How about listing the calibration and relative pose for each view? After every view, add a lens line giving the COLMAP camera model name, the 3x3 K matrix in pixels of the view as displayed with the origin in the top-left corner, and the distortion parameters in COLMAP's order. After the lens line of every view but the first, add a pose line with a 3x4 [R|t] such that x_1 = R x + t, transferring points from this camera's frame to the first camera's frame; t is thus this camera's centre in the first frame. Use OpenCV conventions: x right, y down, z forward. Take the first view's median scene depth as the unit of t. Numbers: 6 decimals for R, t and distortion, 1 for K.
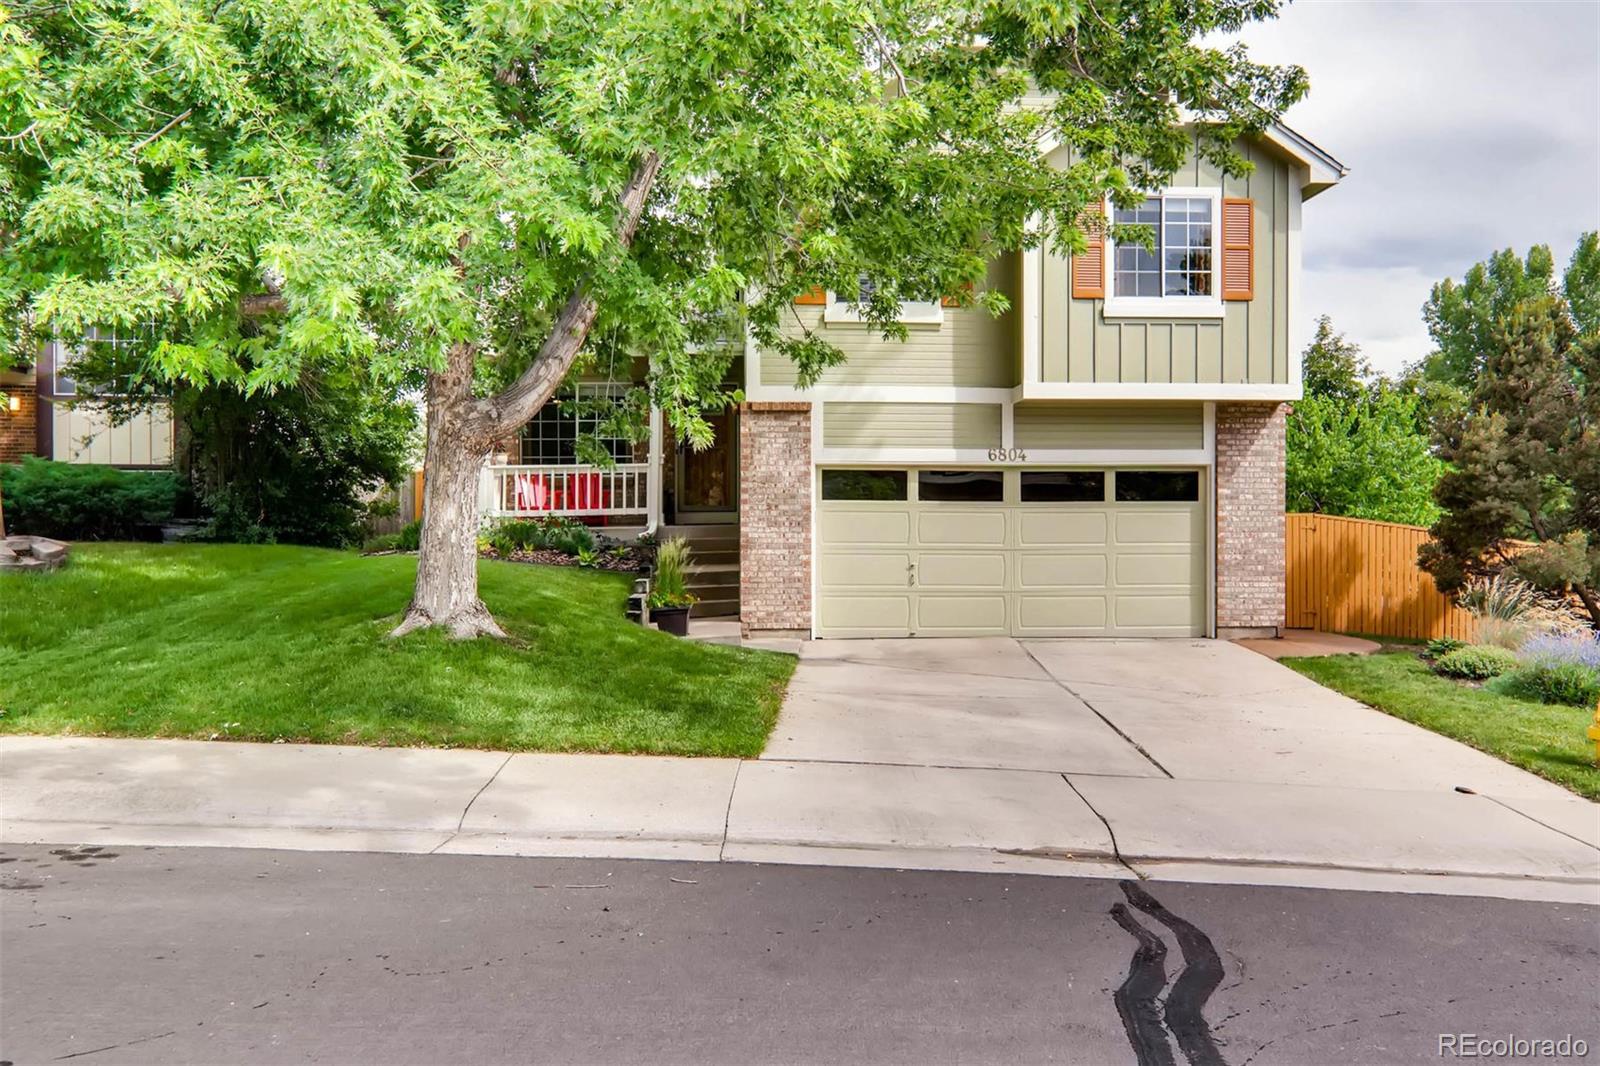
lens RADIAL K [[1251.8, 0, 799.6], [0, 1251.8, 535.0], [0, 0, 1]] dist [-0.003680, -0.000232]
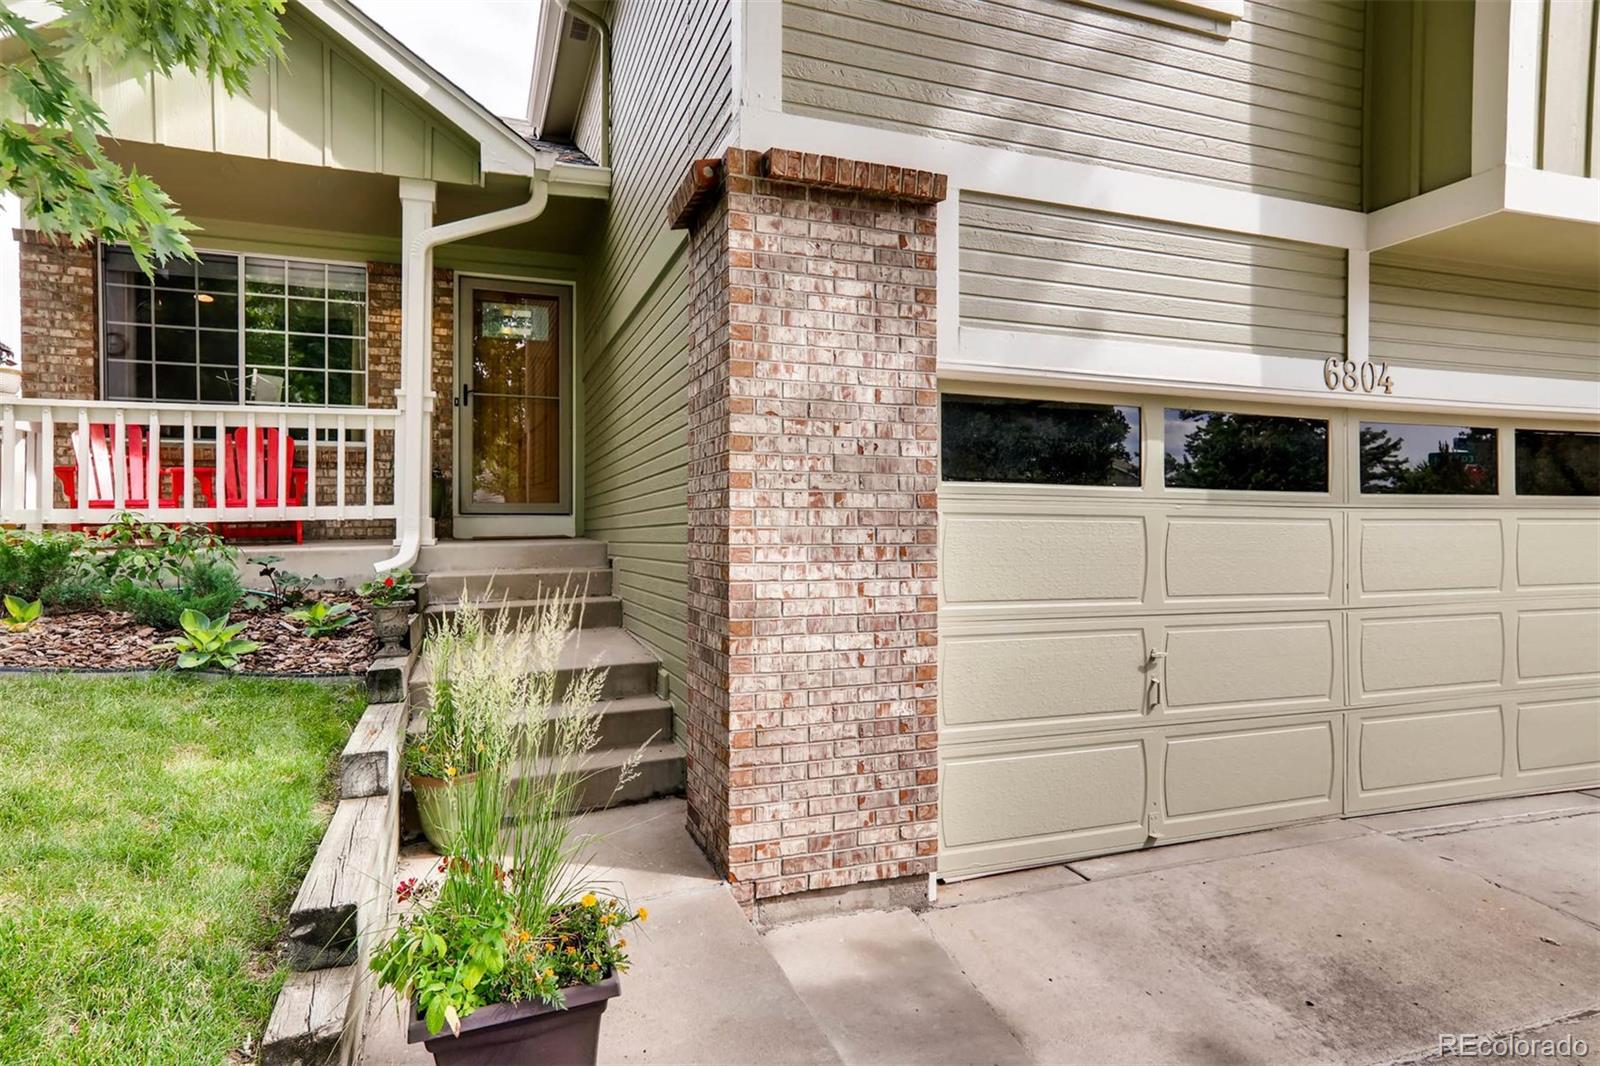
lens RADIAL K [[904.9, 0, 803.8], [0, 904.9, 525.1], [0, 0, 1]] dist [0.006265, 0.001563]
pose [[0.955891, 0.001661, 0.293718, -0.092737], [0.001283, 0.999951, -0.009830, -0.013433], [-0.293720, 0.009773, 0.955842, 0.779966]]
